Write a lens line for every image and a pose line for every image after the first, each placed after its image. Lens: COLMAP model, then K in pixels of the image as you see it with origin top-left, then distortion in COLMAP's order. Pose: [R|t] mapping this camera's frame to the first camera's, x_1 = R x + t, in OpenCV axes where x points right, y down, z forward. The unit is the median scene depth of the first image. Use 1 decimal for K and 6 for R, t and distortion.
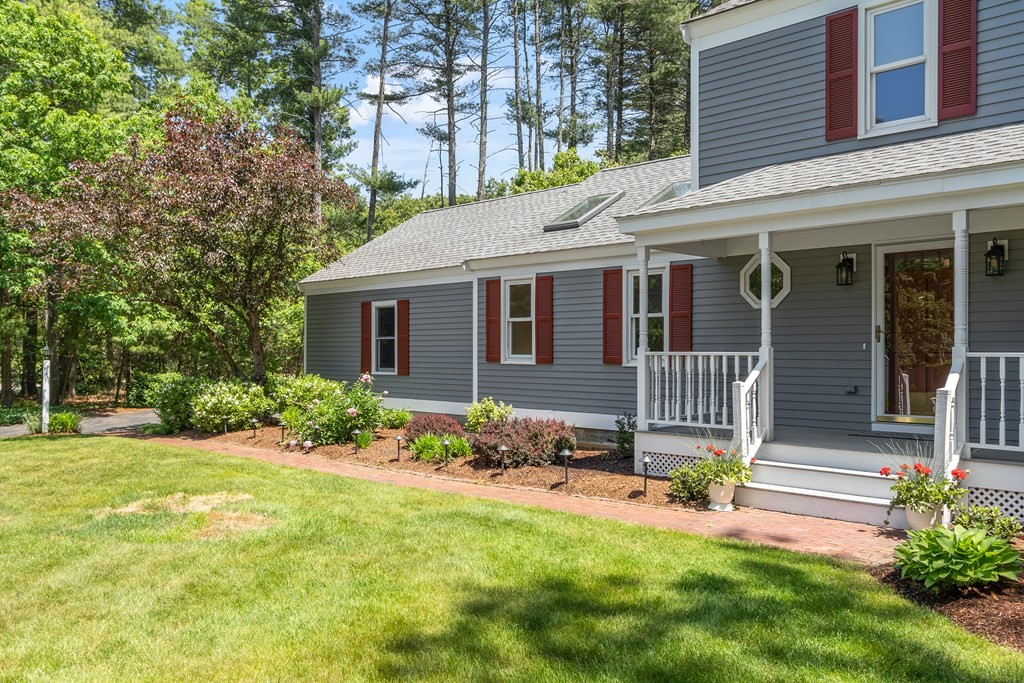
lens RADIAL K [[802.9, 0, 545.4], [0, 802.9, 350.8], [0, 0, 1]] dist [0.013570, -0.001202]
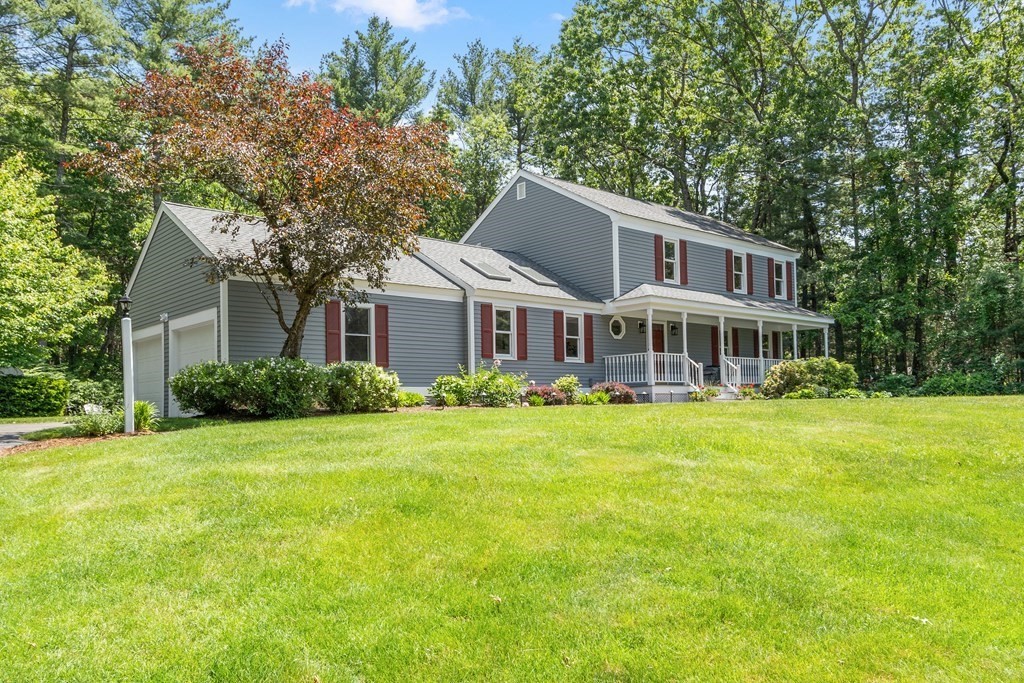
lens RADIAL K [[802.9, 0, 545.4], [0, 802.9, 350.8], [0, 0, 1]] dist [0.013570, -0.001202]
pose [[0.099878, 0.077668, 0.991964, -1.614551], [0.019444, 0.996606, -0.079989, 0.128876], [-0.994810, 0.027277, 0.098029, 0.759269]]
